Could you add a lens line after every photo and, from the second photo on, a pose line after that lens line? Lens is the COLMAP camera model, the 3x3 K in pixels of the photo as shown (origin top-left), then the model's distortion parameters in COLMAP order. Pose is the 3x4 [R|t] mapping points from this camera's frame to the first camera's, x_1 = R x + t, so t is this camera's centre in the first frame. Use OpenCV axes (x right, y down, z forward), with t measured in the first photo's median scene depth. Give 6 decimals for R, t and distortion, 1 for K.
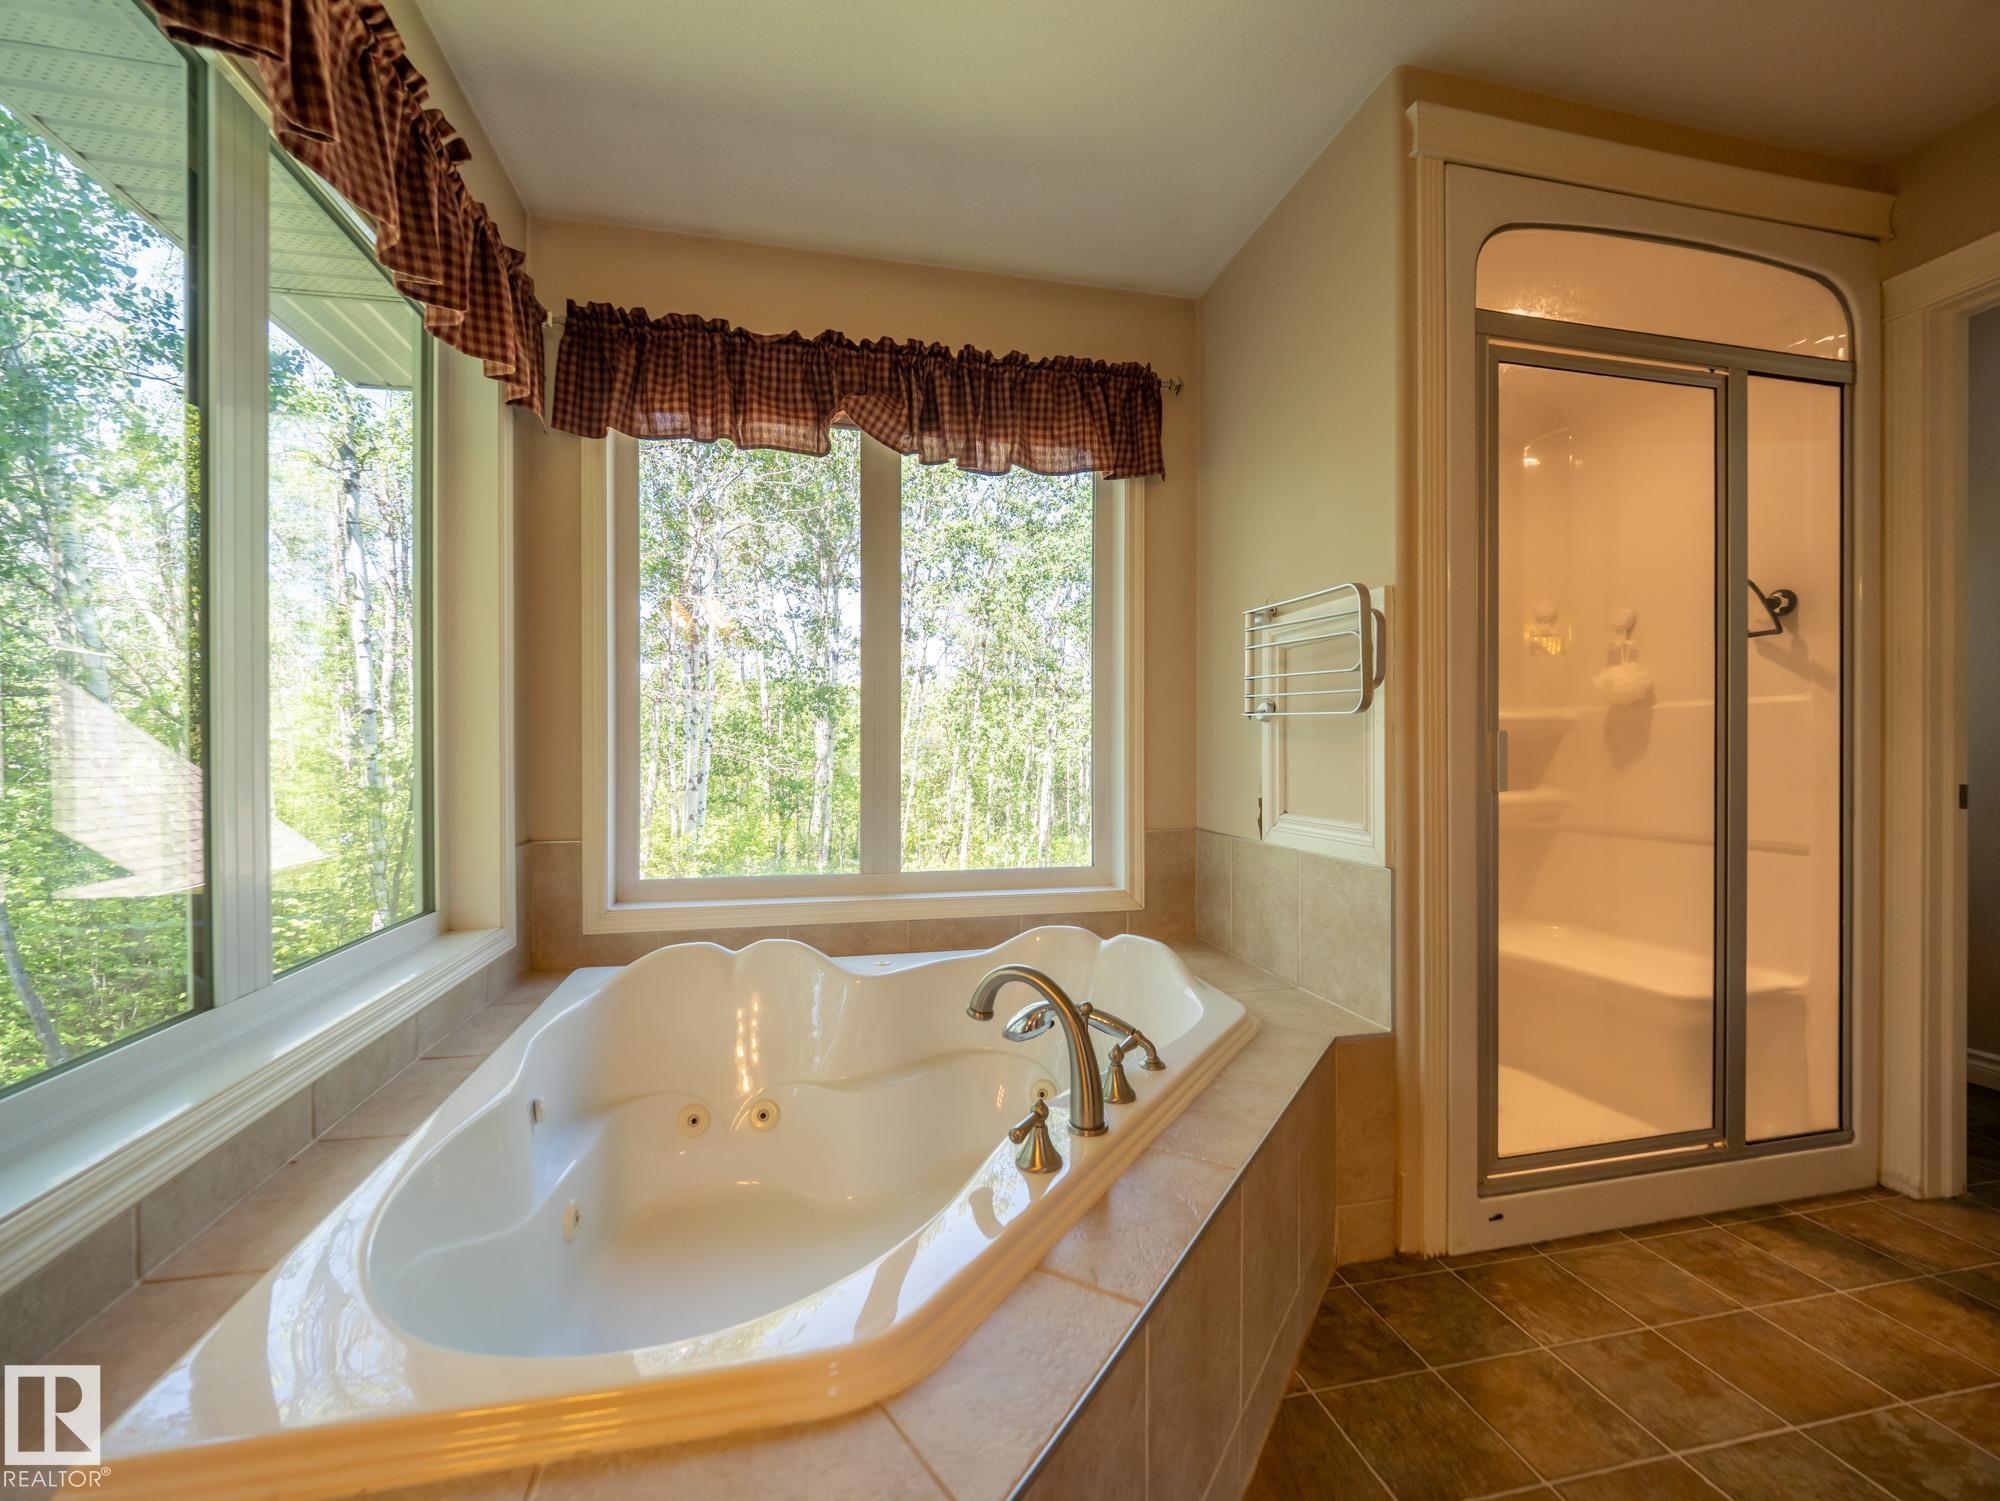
lens RADIAL K [[843.7, 0, 1000.2], [0, 843.7, 752.3], [0, 0, 1]] dist [0.001603, -0.004883]
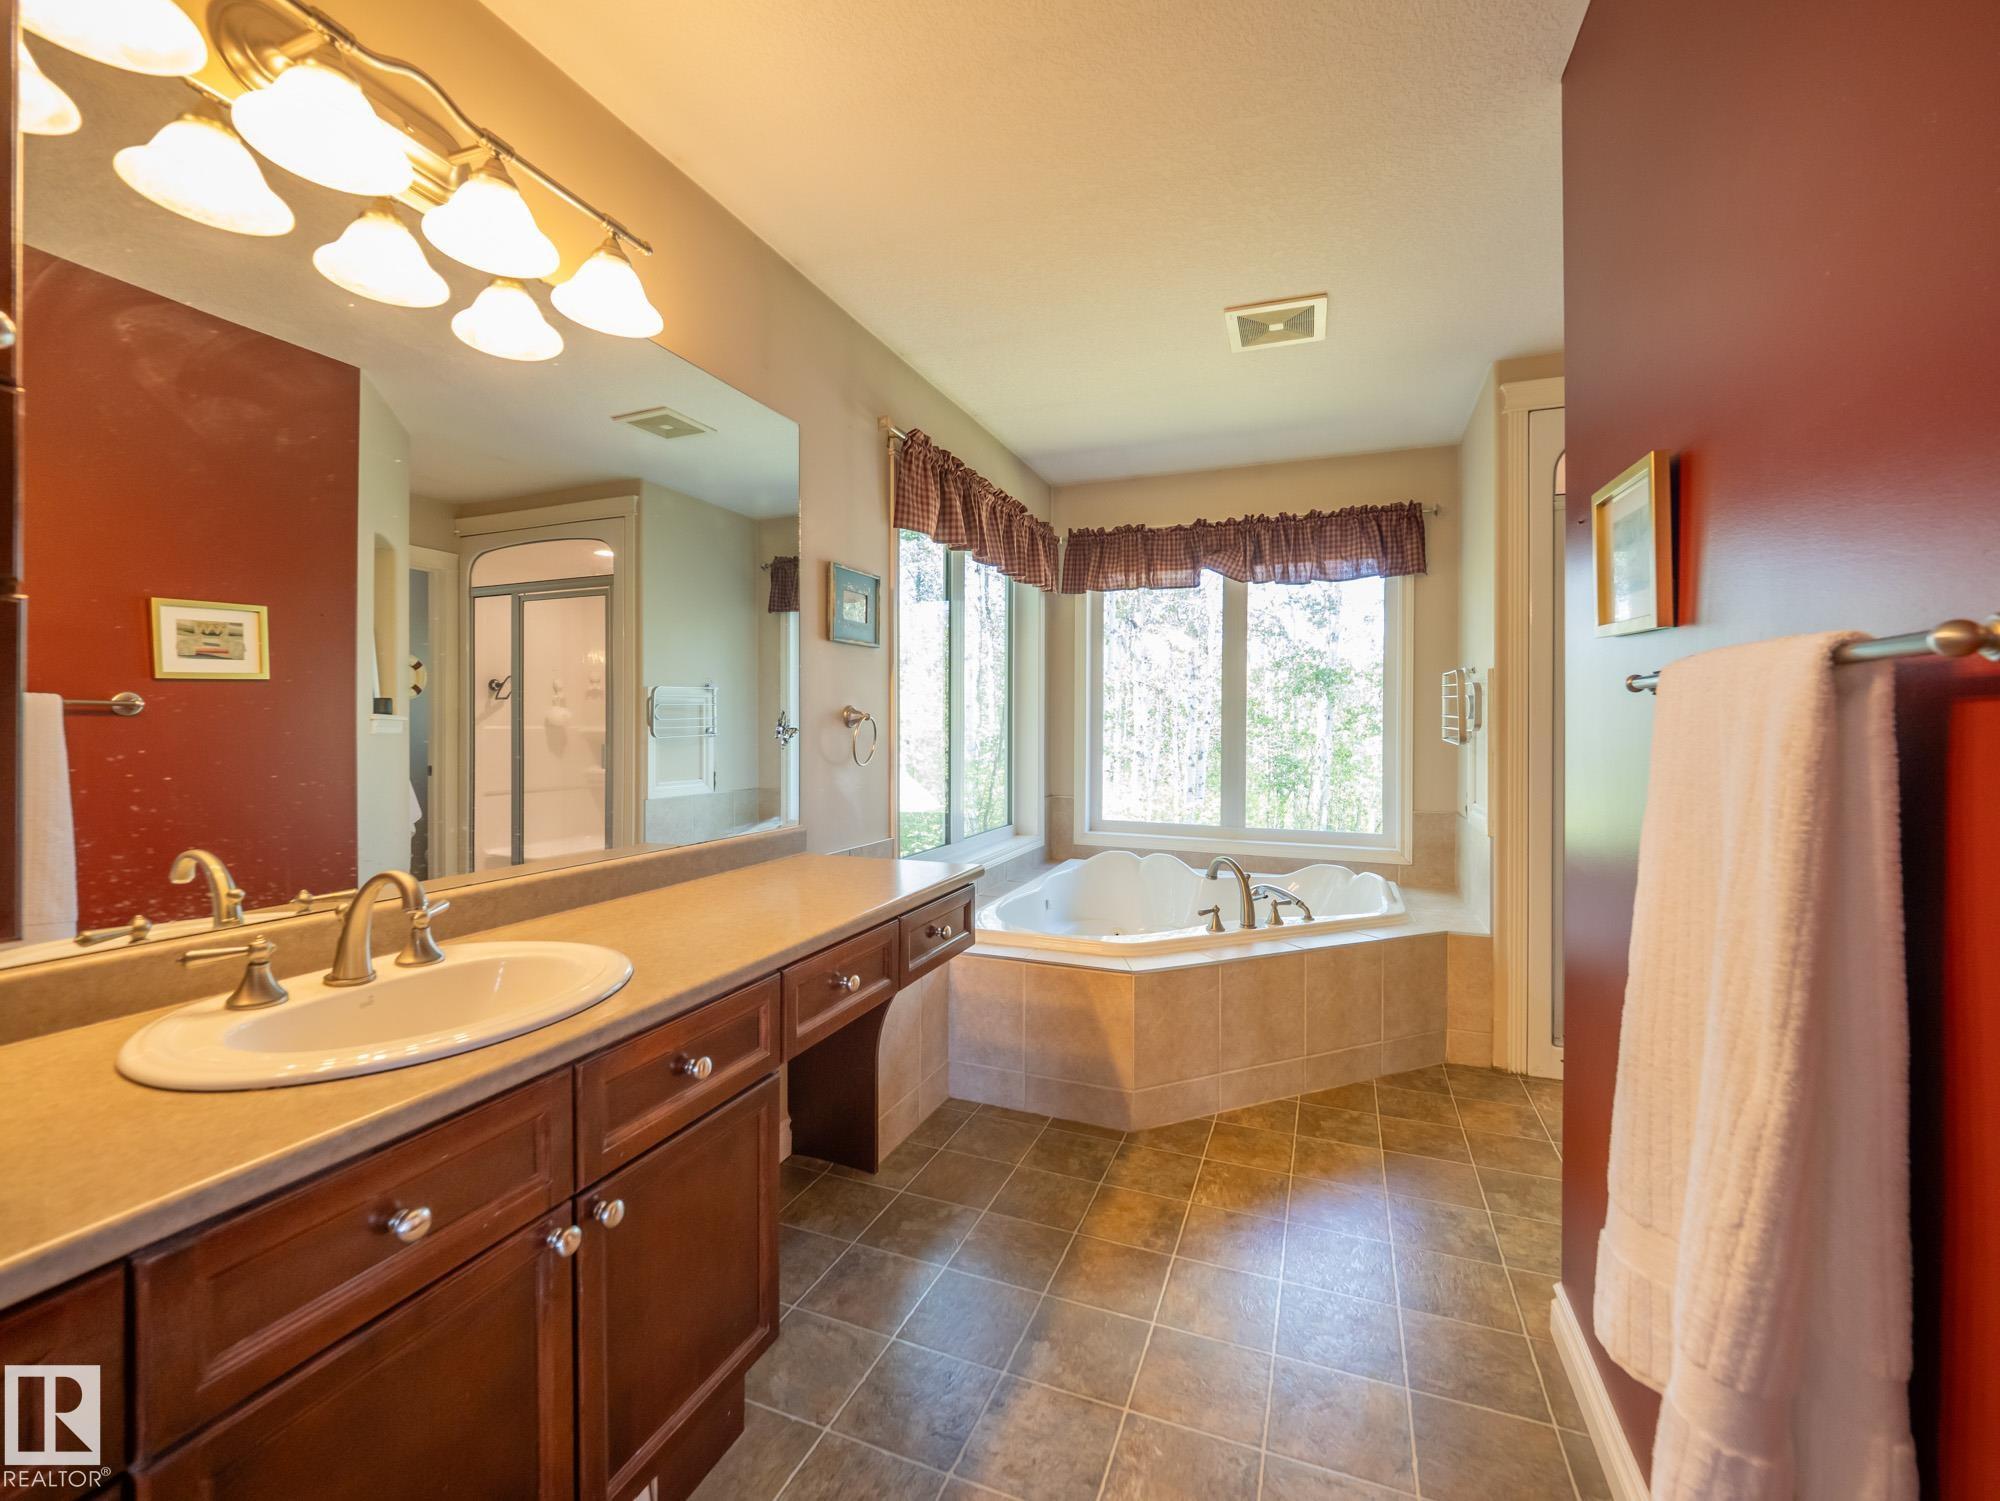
lens RADIAL K [[843.7, 0, 998.4], [0, 843.7, 733.2], [0, 0, 1]] dist [0.001603, -0.004883]
pose [[0.828568, 0.012161, -0.559757, 0.451928], [-0.009379, 0.999925, 0.007841, -0.055965], [0.559810, -0.001247, 0.828620, -0.718838]]
